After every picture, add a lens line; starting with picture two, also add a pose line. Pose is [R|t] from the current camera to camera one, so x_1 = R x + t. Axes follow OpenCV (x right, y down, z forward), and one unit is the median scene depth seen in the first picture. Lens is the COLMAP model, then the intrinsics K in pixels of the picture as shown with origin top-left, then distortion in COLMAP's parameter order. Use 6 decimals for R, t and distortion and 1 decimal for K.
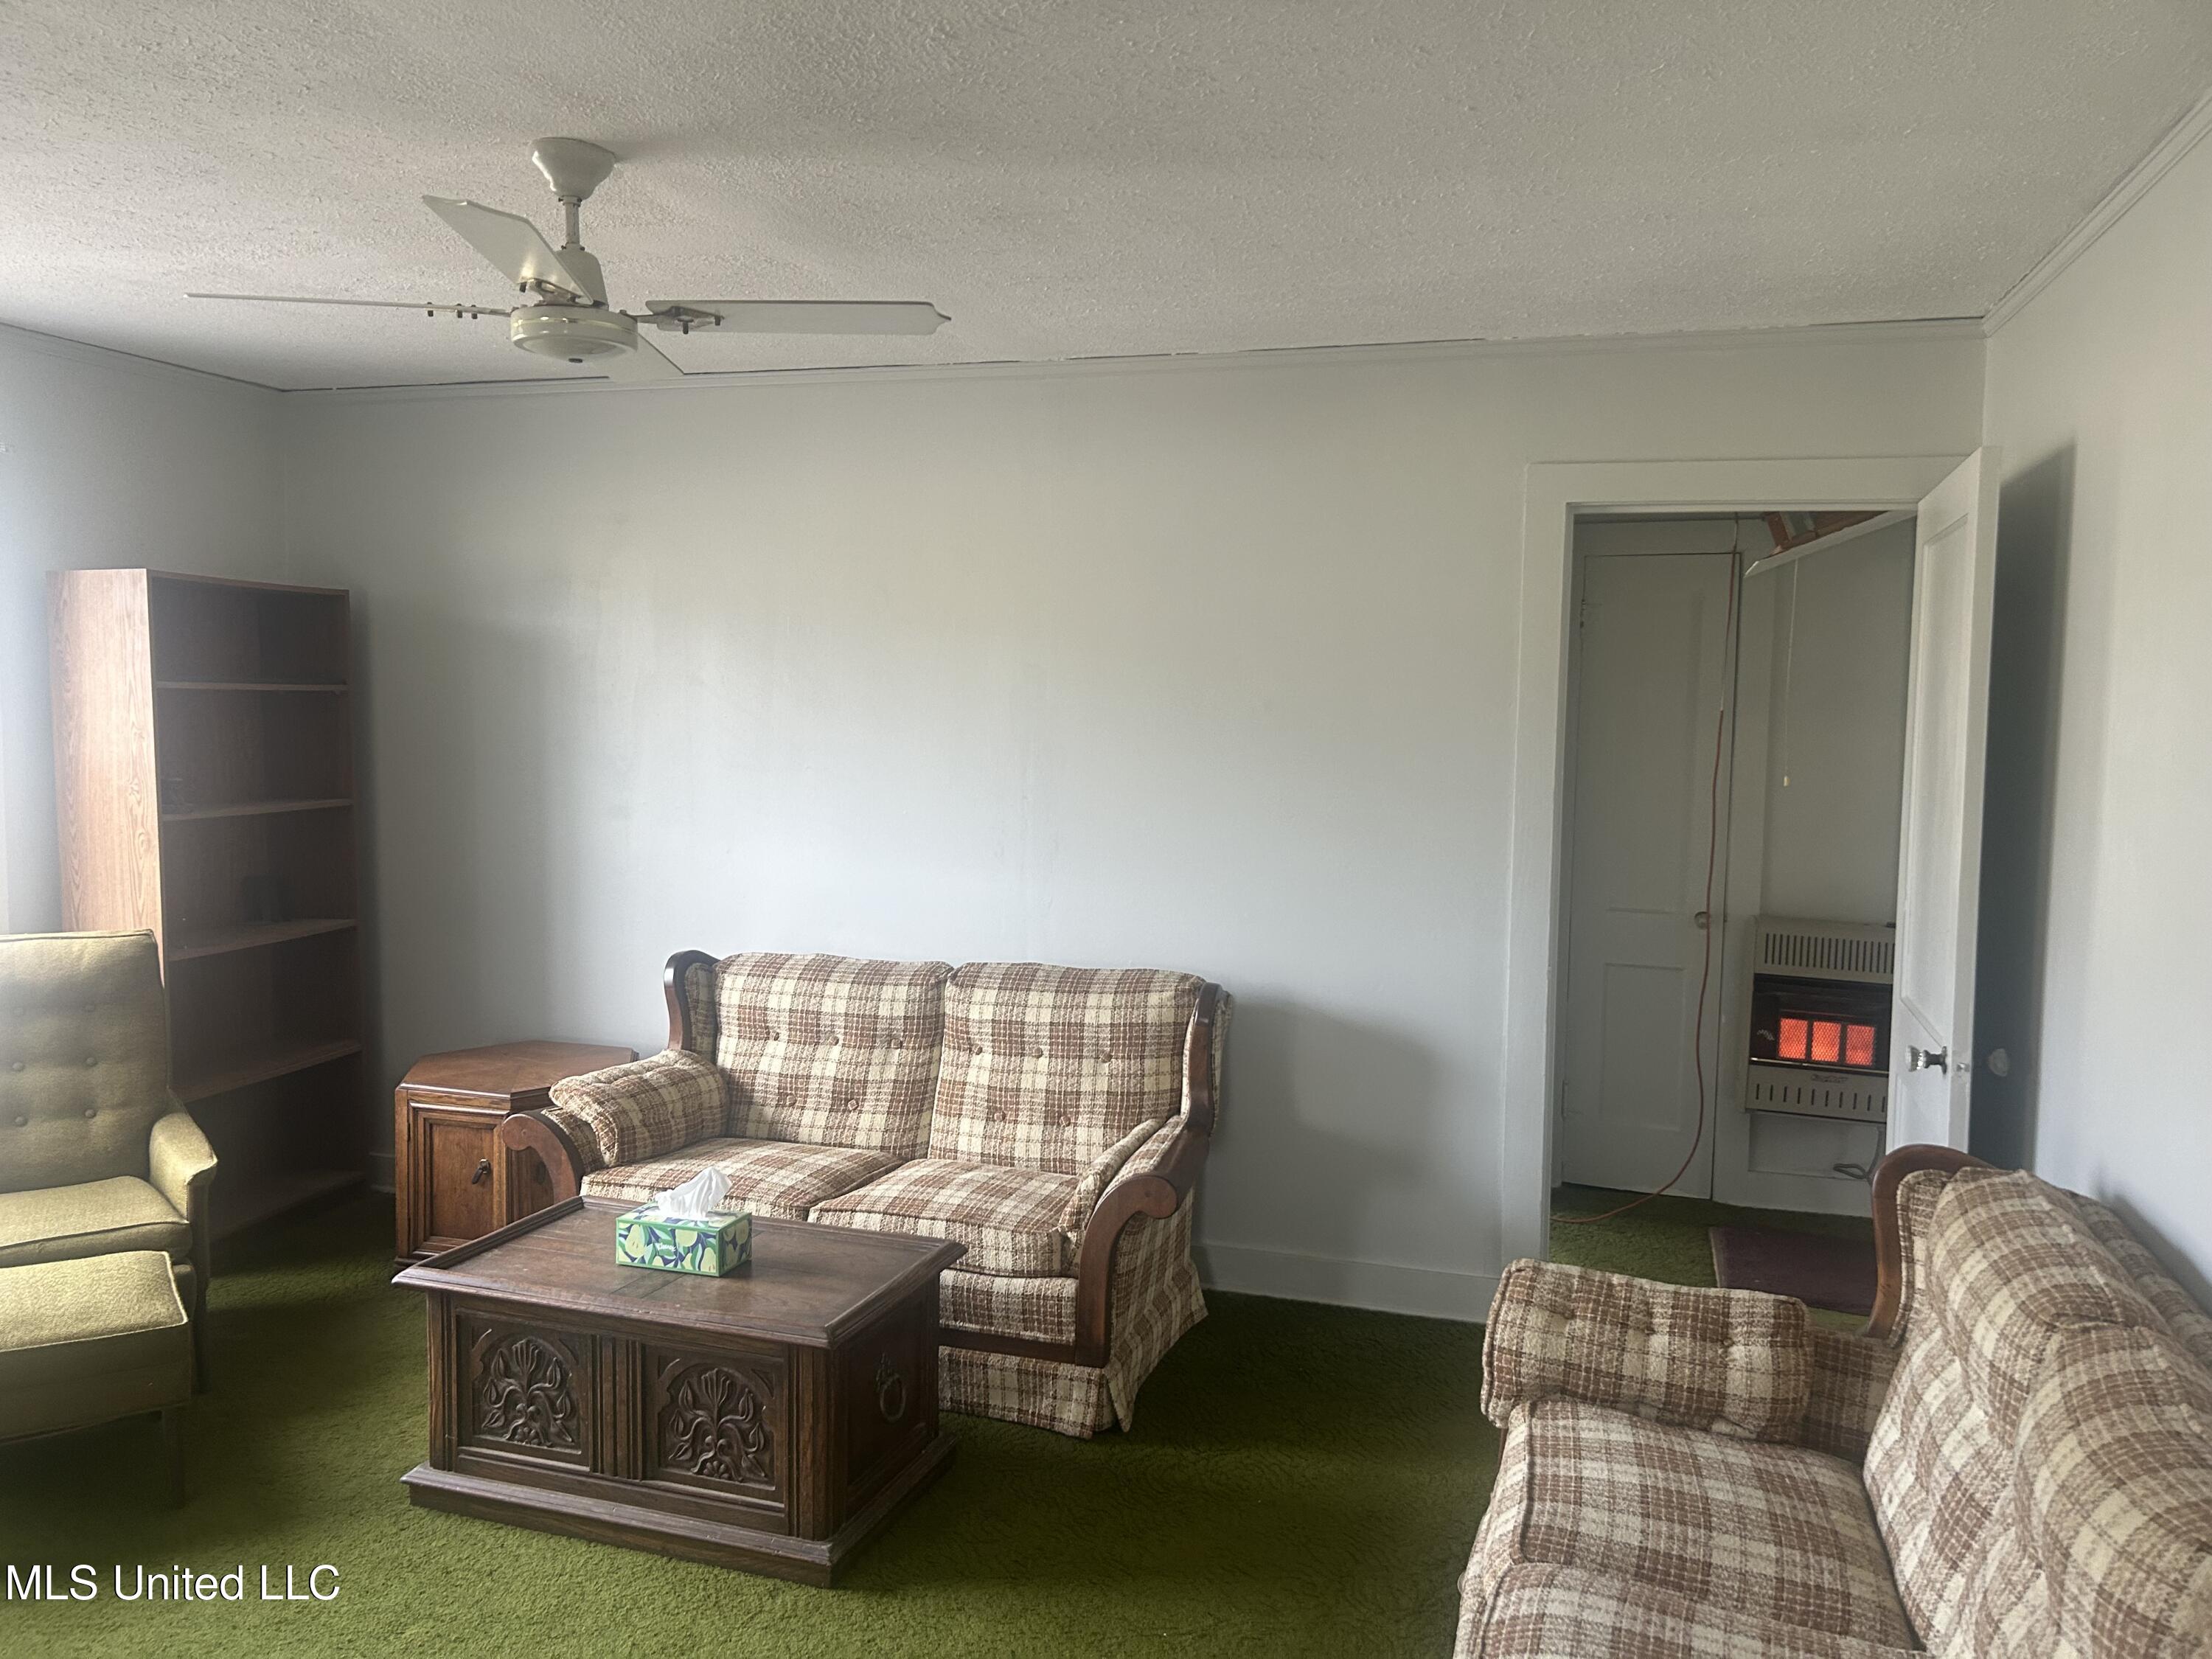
lens RADIAL K [[1663.4, 0, 1109.1], [0, 1663.4, 820.8], [0, 0, 1]] dist [0.140308, -0.303028]
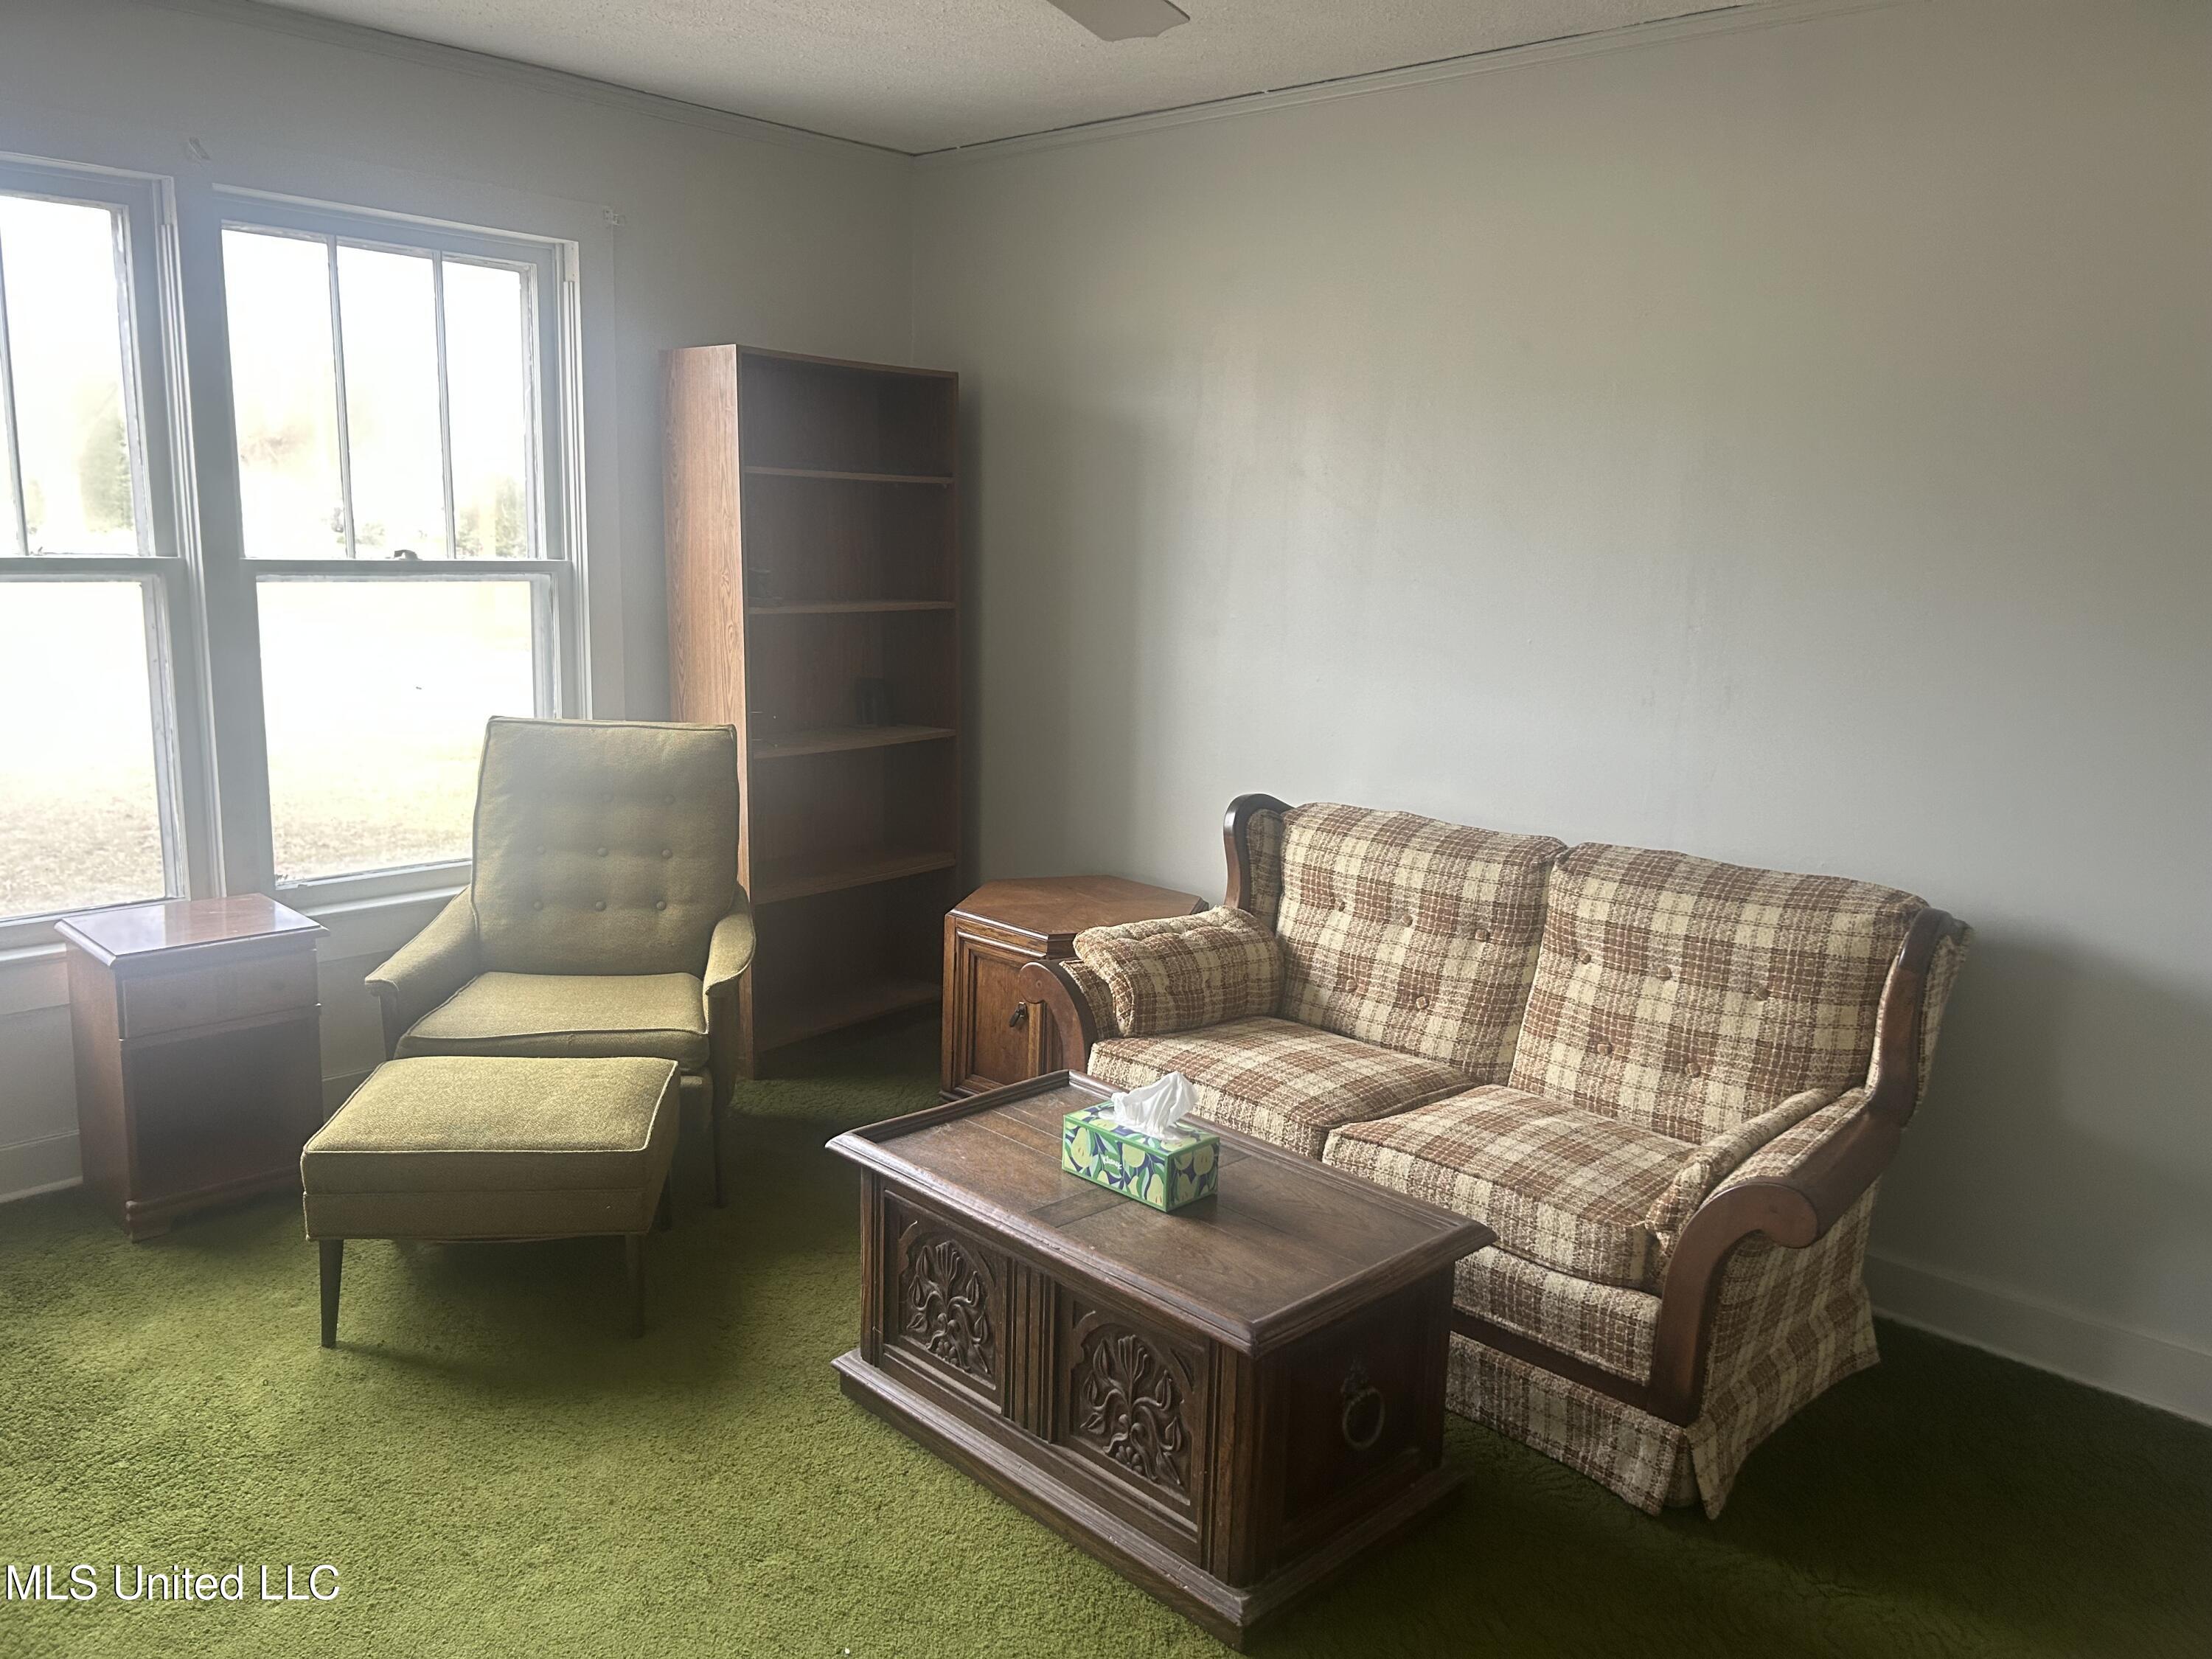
lens RADIAL K [[1663.4, 0, 1109.1], [0, 1663.4, 820.8], [0, 0, 1]] dist [0.140308, -0.303028]
pose [[0.898027, 0.094376, -0.429697, 0.052206], [-0.050109, 0.992305, 0.113222, -0.001243], [0.437077, -0.080145, 0.895846, 0.227554]]
